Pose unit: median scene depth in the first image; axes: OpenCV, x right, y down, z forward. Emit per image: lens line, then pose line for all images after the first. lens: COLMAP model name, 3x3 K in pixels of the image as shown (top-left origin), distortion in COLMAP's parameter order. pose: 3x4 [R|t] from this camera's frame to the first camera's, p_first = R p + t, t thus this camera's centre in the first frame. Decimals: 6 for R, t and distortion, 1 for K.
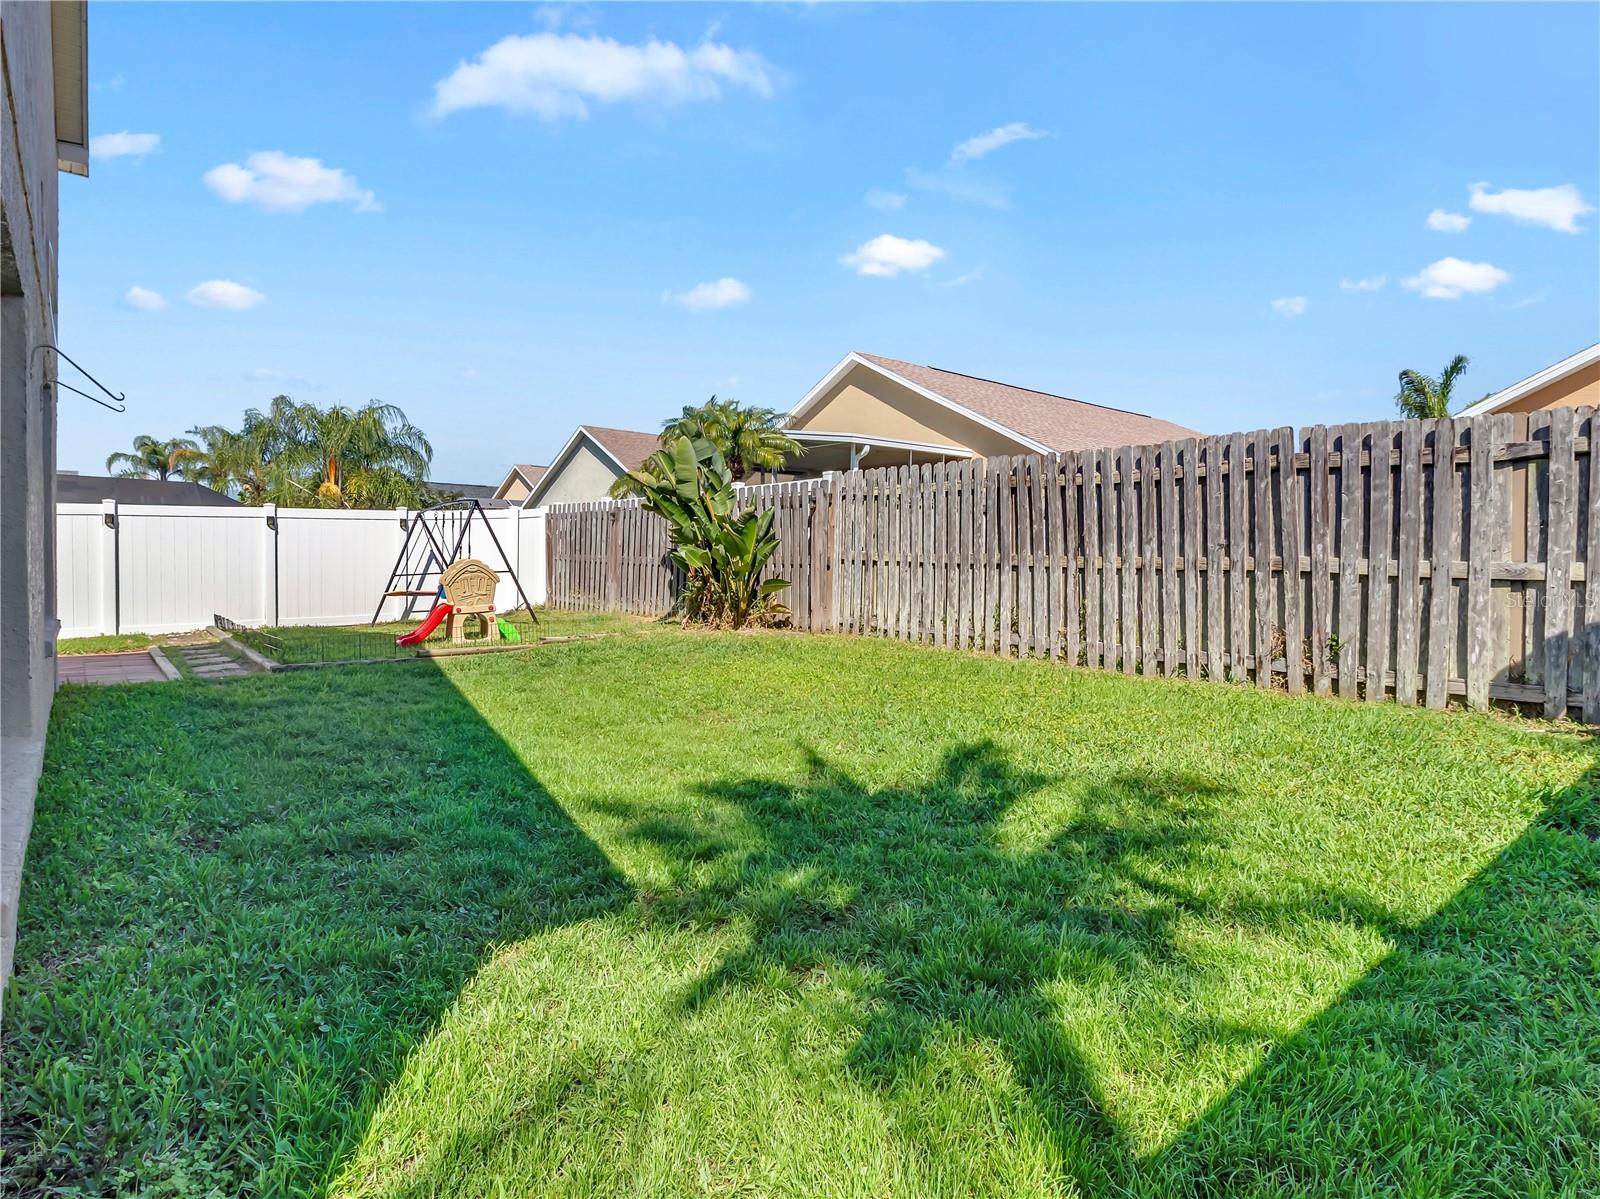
lens RADIAL K [[874.8, 0, 800.0], [0, 874.8, 599.5], [0, 0, 1]] dist [-0.003135, -0.001775]
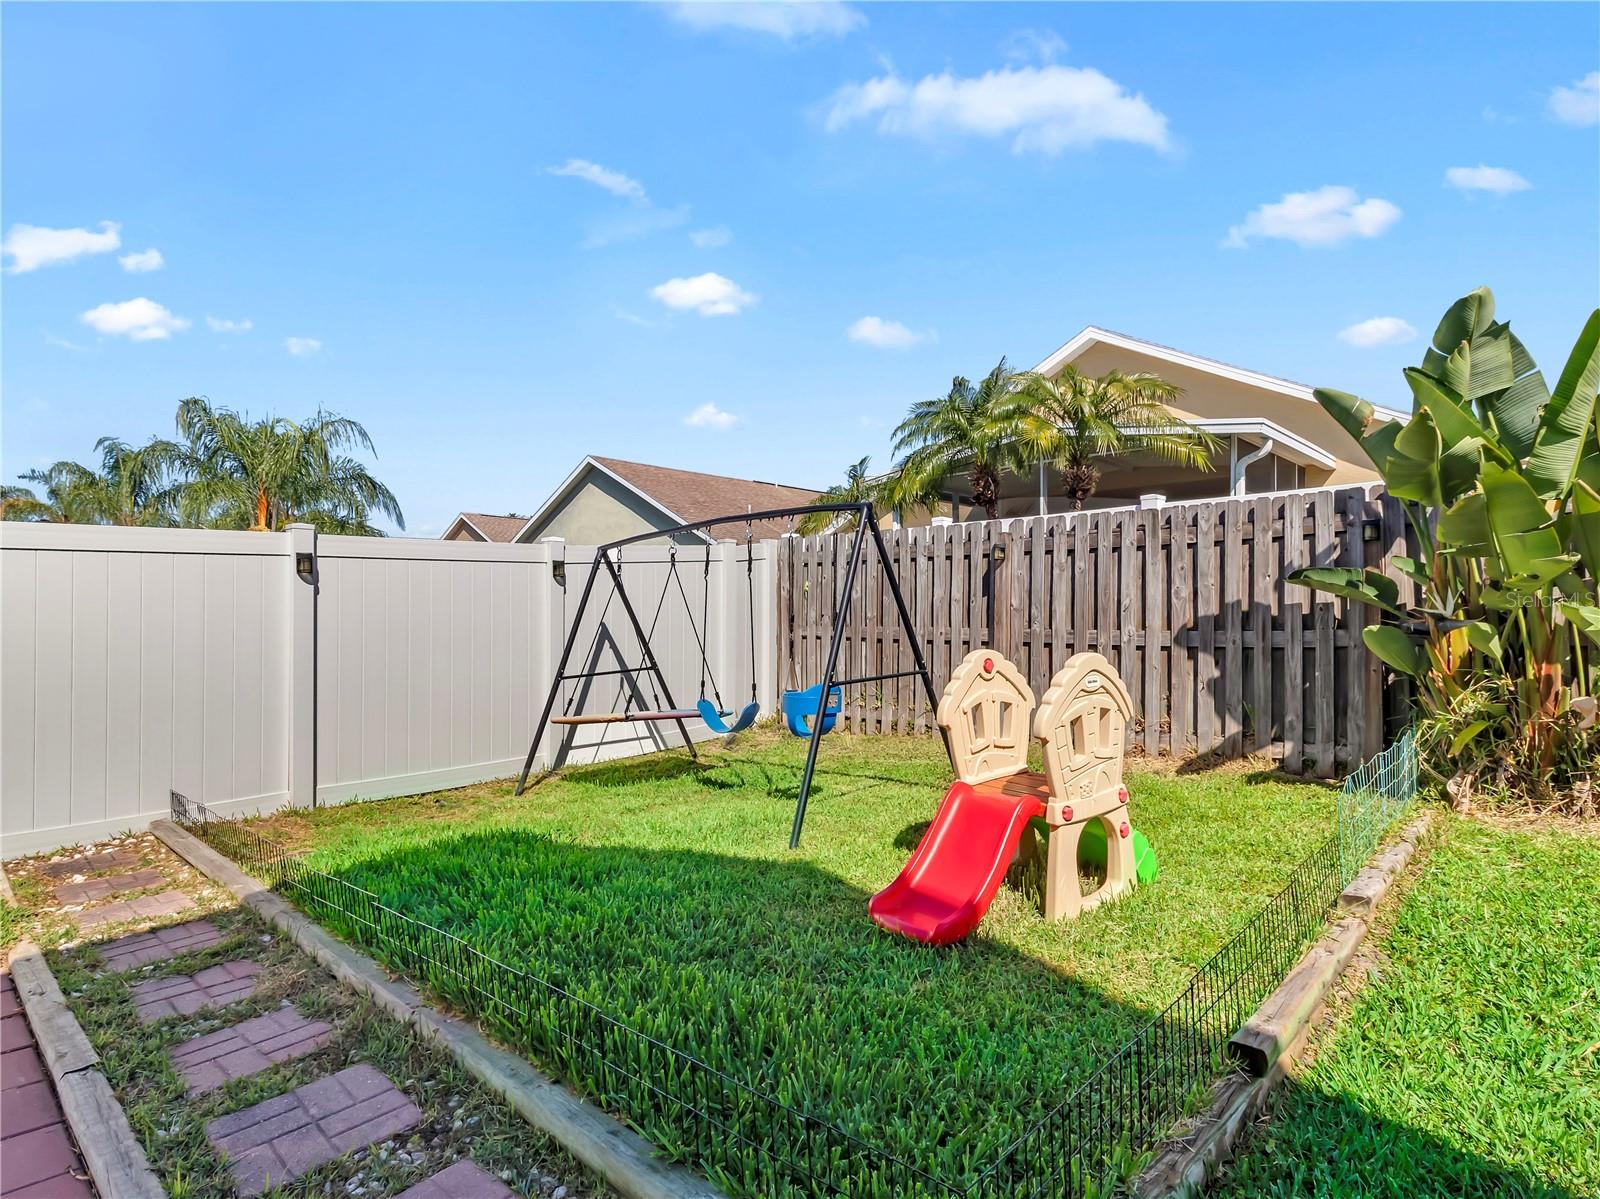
lens RADIAL K [[874.8, 0, 800.0], [0, 874.8, 599.5], [0, 0, 1]] dist [-0.003135, -0.001775]
pose [[0.991883, -0.007858, 0.126908, -0.393789], [0.016691, 0.997498, -0.068696, -0.035512], [-0.126051, 0.070256, 0.989533, 0.508554]]
